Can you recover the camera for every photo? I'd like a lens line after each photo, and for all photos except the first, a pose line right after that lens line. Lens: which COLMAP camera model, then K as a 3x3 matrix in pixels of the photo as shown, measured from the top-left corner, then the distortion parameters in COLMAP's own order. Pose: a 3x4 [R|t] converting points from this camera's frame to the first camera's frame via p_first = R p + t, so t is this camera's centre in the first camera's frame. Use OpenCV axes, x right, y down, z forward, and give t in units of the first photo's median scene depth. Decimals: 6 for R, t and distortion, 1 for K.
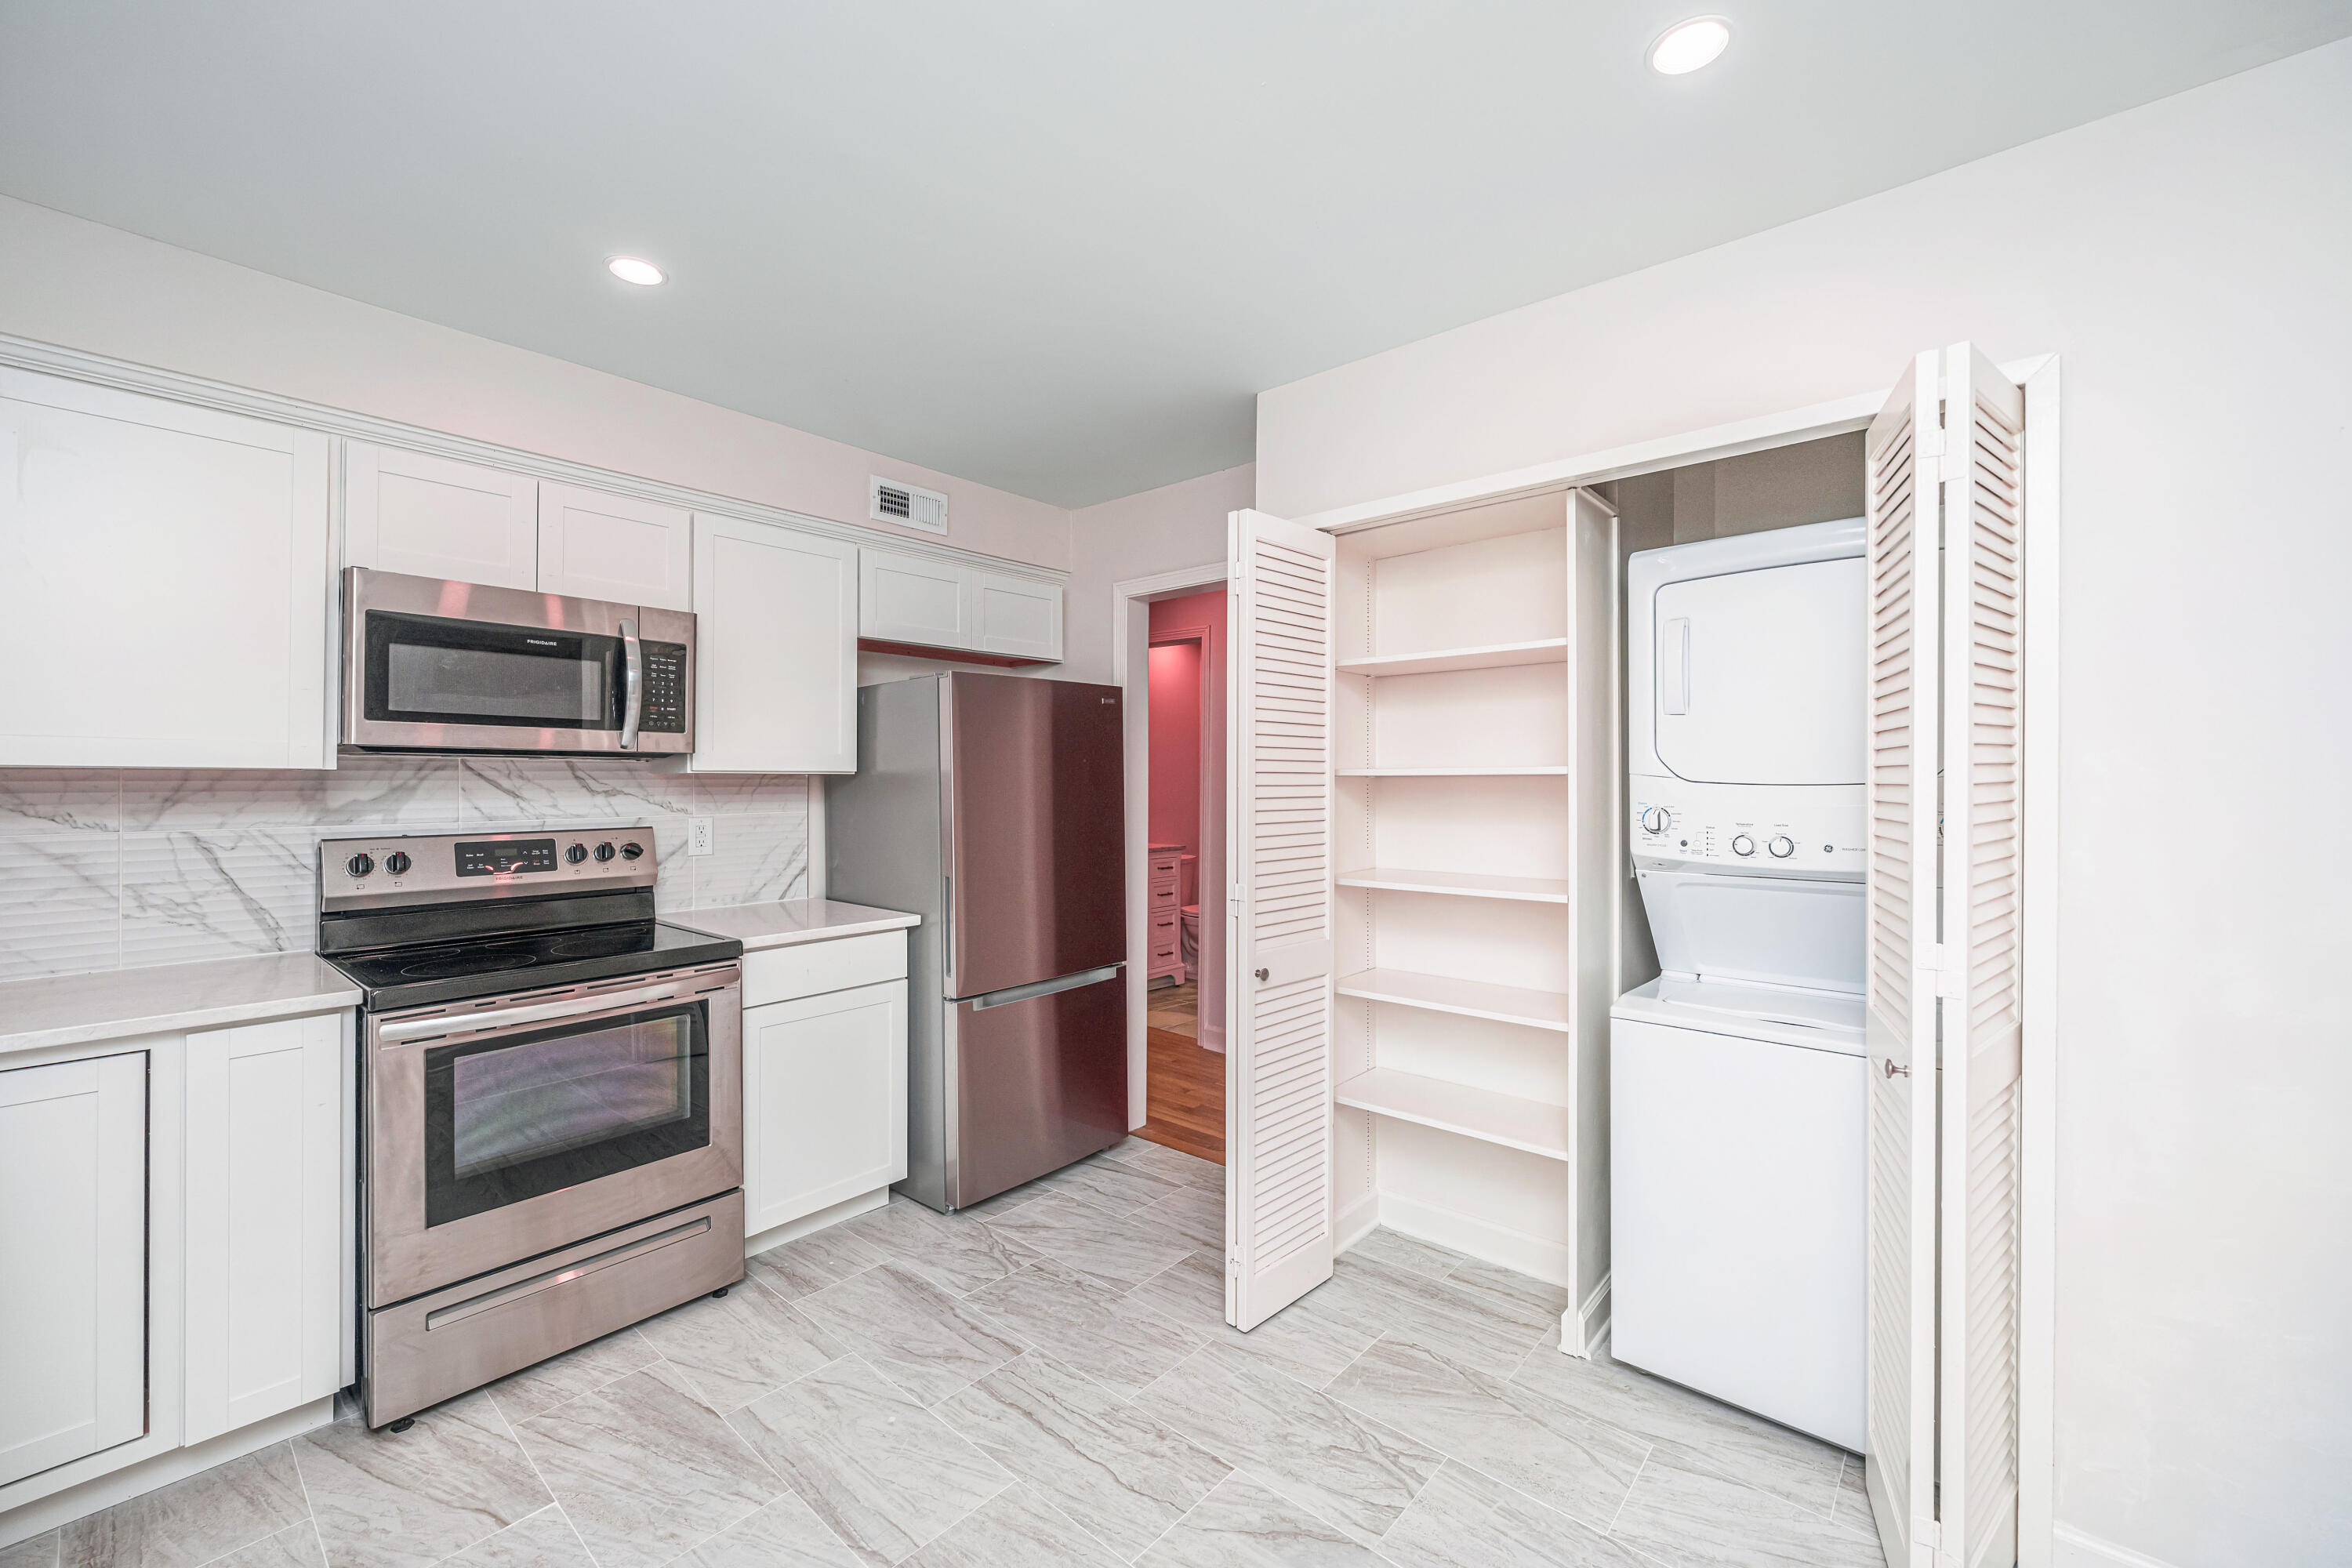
lens RADIAL K [[941.8, 0, 1178.1], [0, 941.8, 777.7], [0, 0, 1]] dist [0.000562, 0.000074]
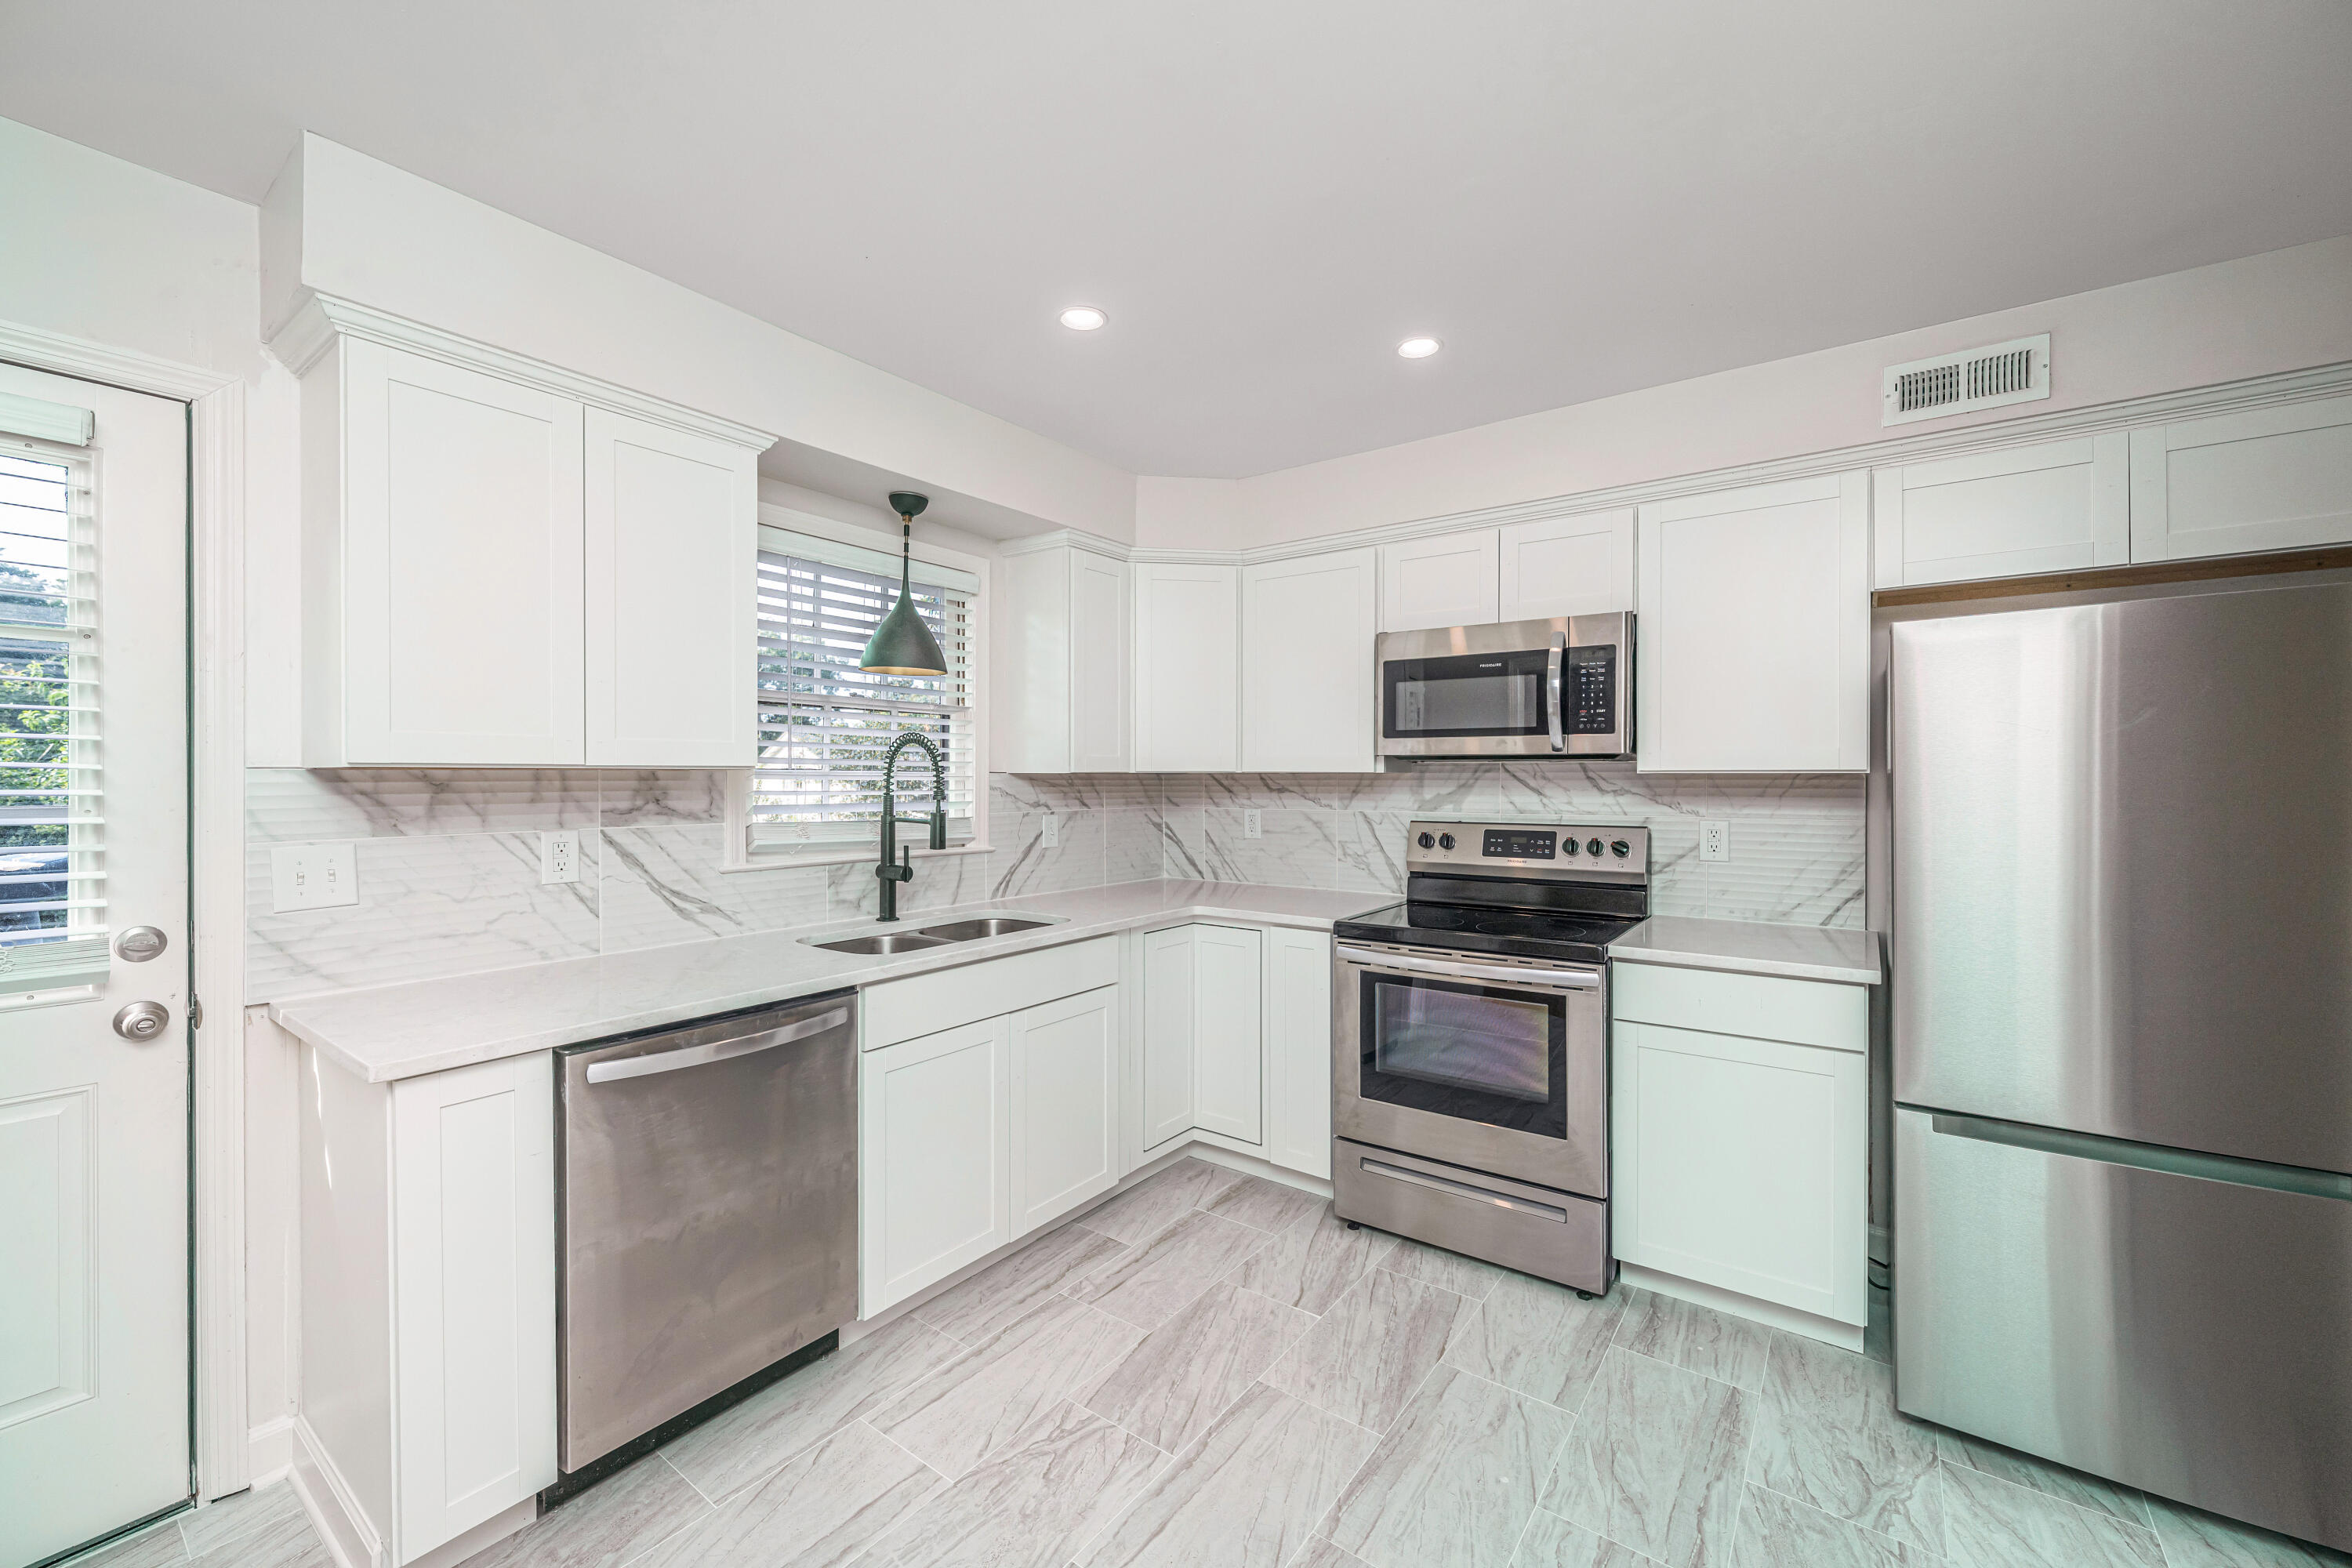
lens RADIAL K [[929.5, 0, 1176.0], [0, 929.5, 784.0], [0, 0, 1]] dist [0.000225, 0.000119]
pose [[0.077464, 0.006856, -0.996972, 0.453669], [0.001208, 0.999975, 0.006971, -0.001259], [0.996994, -0.001744, 0.077454, 0.490253]]
